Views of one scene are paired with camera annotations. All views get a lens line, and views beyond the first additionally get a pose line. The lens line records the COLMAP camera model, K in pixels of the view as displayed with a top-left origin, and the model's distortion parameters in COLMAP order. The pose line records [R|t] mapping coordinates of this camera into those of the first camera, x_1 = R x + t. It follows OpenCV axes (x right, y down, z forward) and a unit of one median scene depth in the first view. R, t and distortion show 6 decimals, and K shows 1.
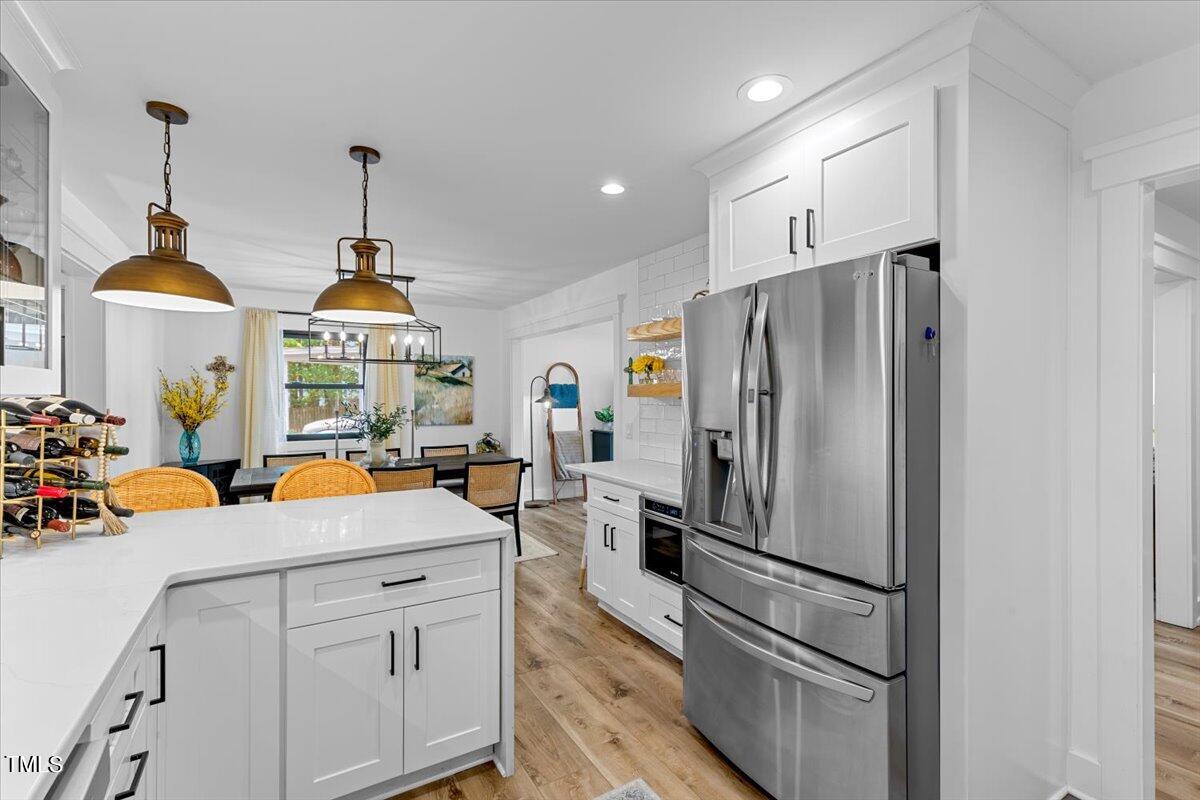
lens RADIAL K [[538.7, 0, 603.5], [0, 538.7, 396.6], [0, 0, 1]] dist [0.006685, -0.001130]
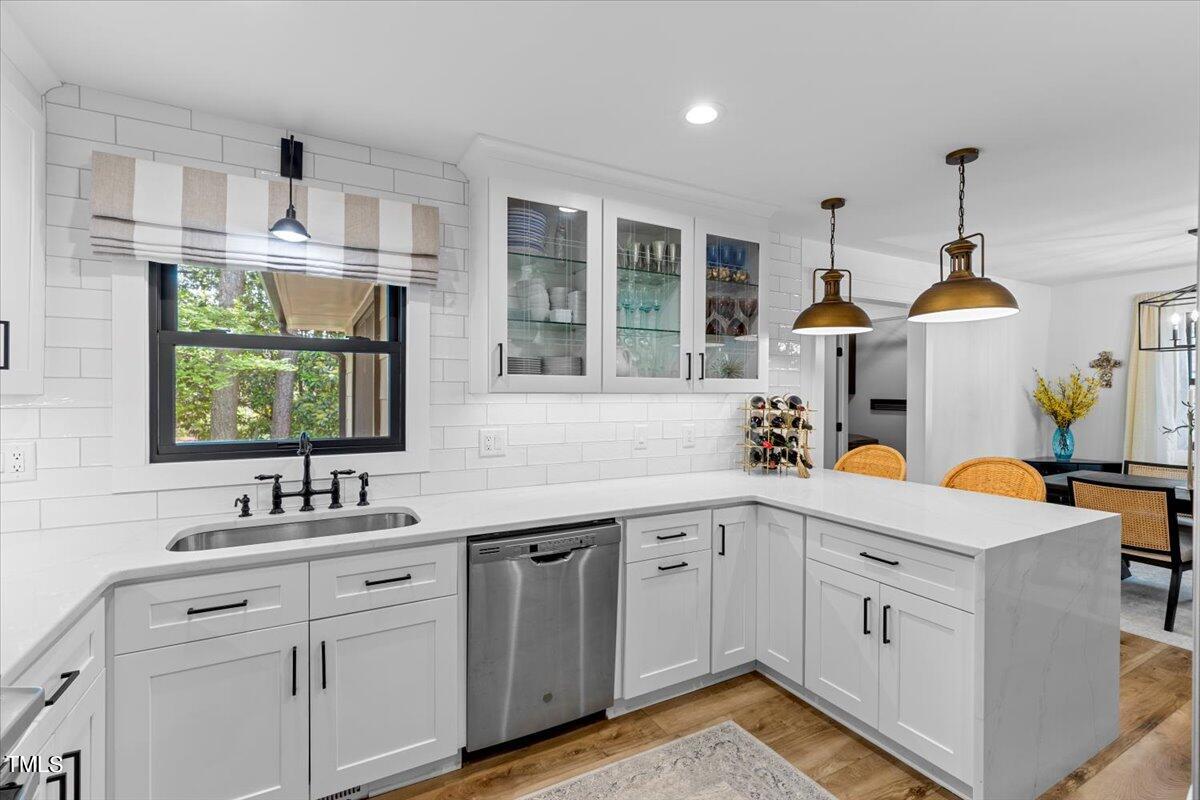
lens RADIAL K [[538.7, 0, 603.5], [0, 538.7, 396.6], [0, 0, 1]] dist [0.006685, -0.001130]
pose [[-0.037971, 0.009231, -0.999236, 0.397191], [-0.003765, 0.999949, 0.009380, -0.002540], [0.999272, 0.004119, -0.037935, 0.238794]]
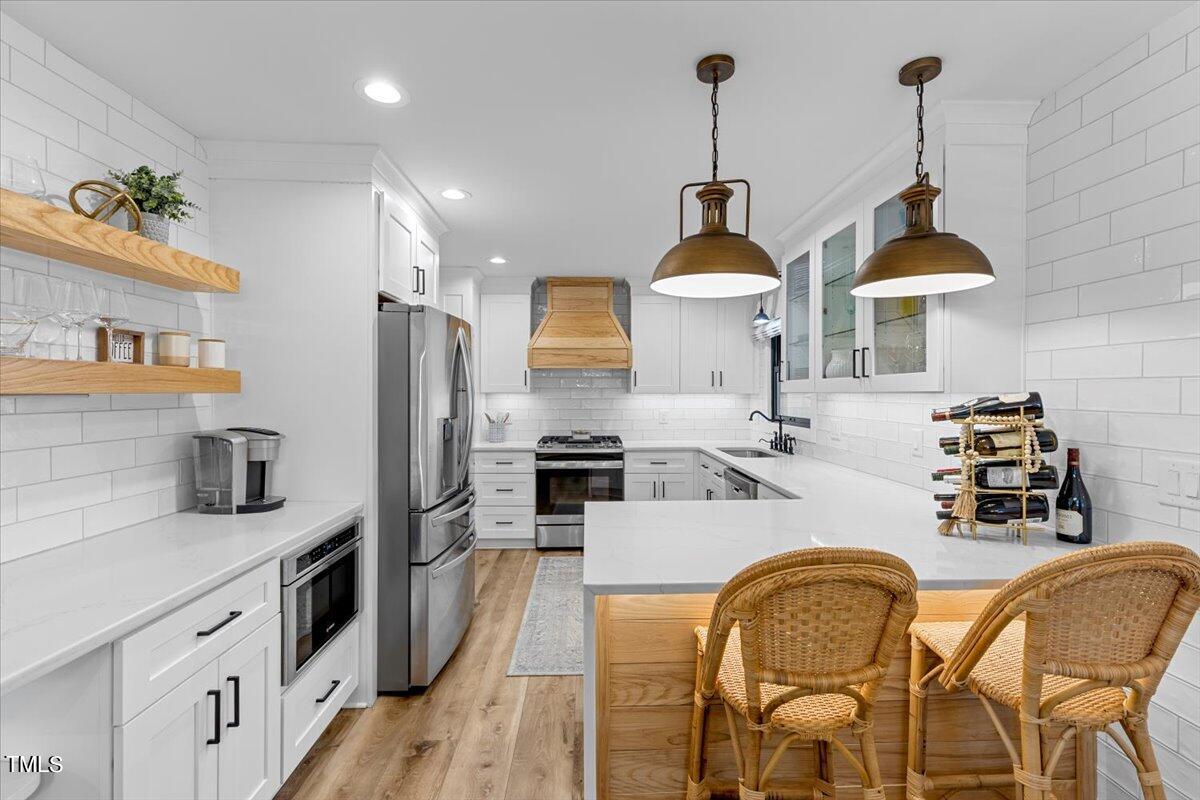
lens RADIAL K [[538.7, 0, 603.5], [0, 538.7, 396.6], [0, 0, 1]] dist [0.006685, -0.001130]
pose [[-0.870602, -0.002564, 0.491981, -0.442471], [0.001540, 0.999967, 0.007937, -0.001554], [-0.491985, 0.007667, -0.870570, 1.130473]]
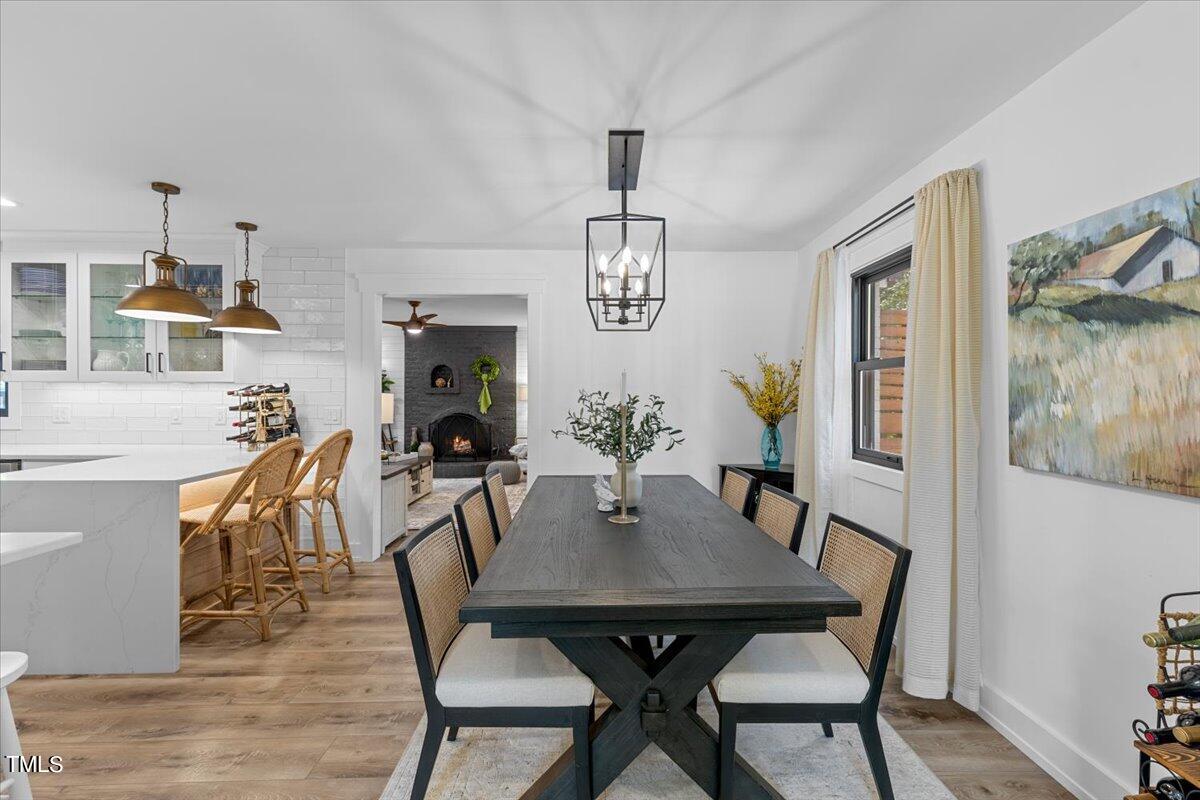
lens RADIAL K [[538.7, 0, 603.5], [0, 538.7, 396.6], [0, 0, 1]] dist [0.006685, -0.001130]
pose [[-0.498414, 0.001572, -0.866938, 0.098048], [-0.004084, 0.999983, 0.004161, 0.019835], [0.866929, 0.005614, -0.498399, 1.646296]]
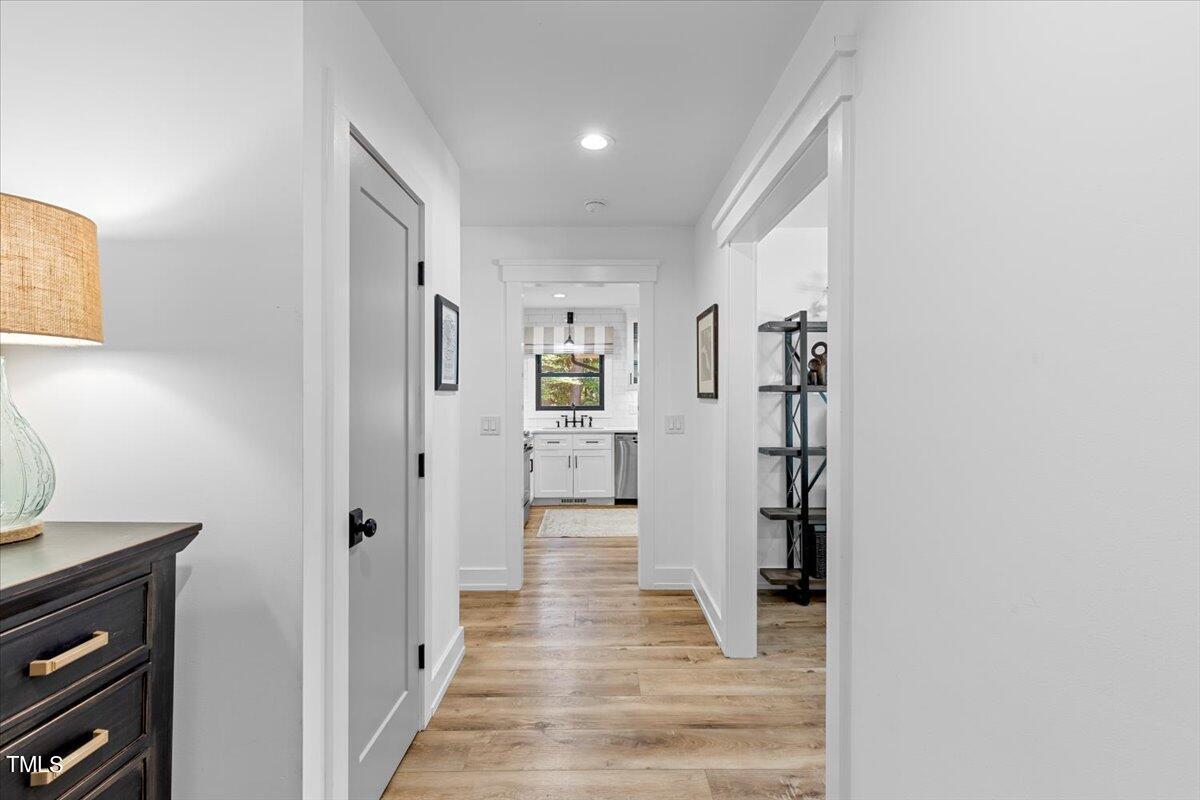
lens RADIAL K [[538.7, 0, 603.5], [0, 538.7, 396.6], [0, 0, 1]] dist [0.006685, -0.001130]
pose [[-0.507555, 0.003862, -0.861611, 1.430787], [0.002985, 0.999992, 0.002723, 0.016846], [0.861614, -0.001190, -0.507562, 0.963834]]
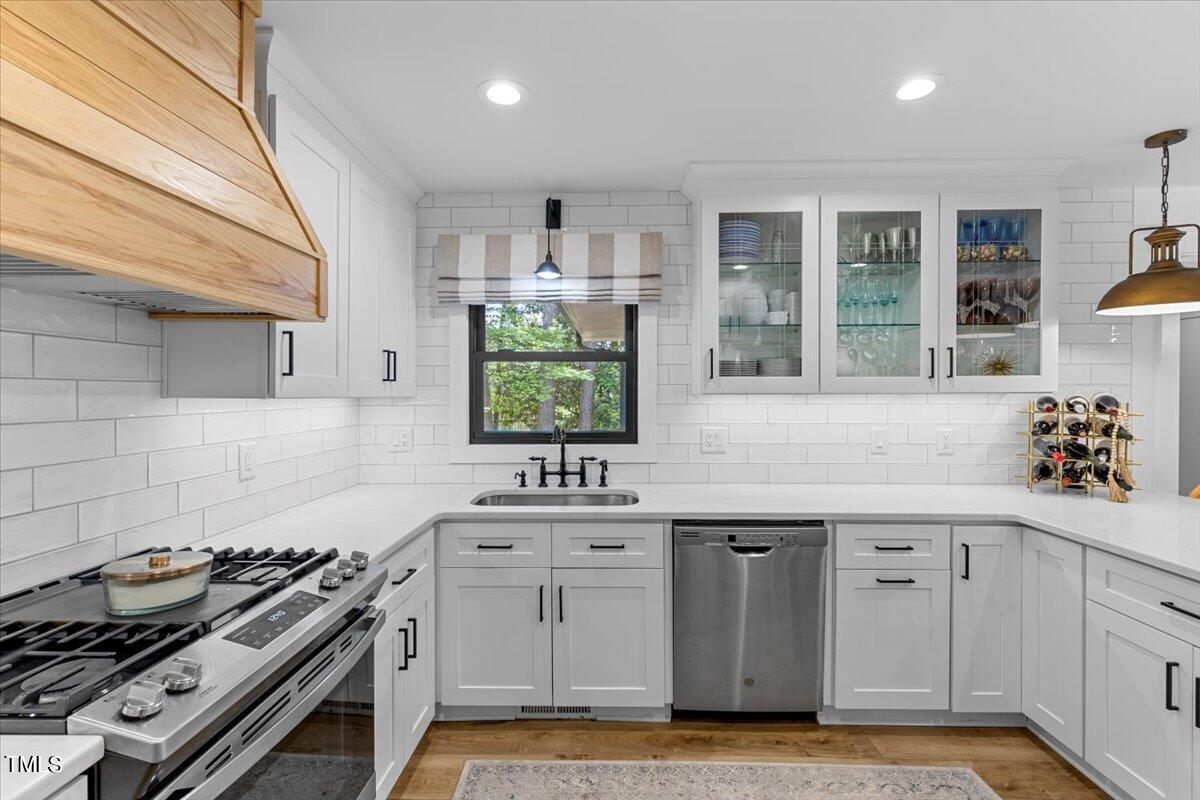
lens RADIAL K [[538.7, 0, 603.5], [0, 538.7, 396.6], [0, 0, 1]] dist [0.006685, -0.001130]
pose [[-0.534777, 0.008257, -0.844953, 0.427421], [0.003242, 0.999965, 0.007720, -0.002971], [0.844987, 0.001389, -0.534785, 0.346902]]
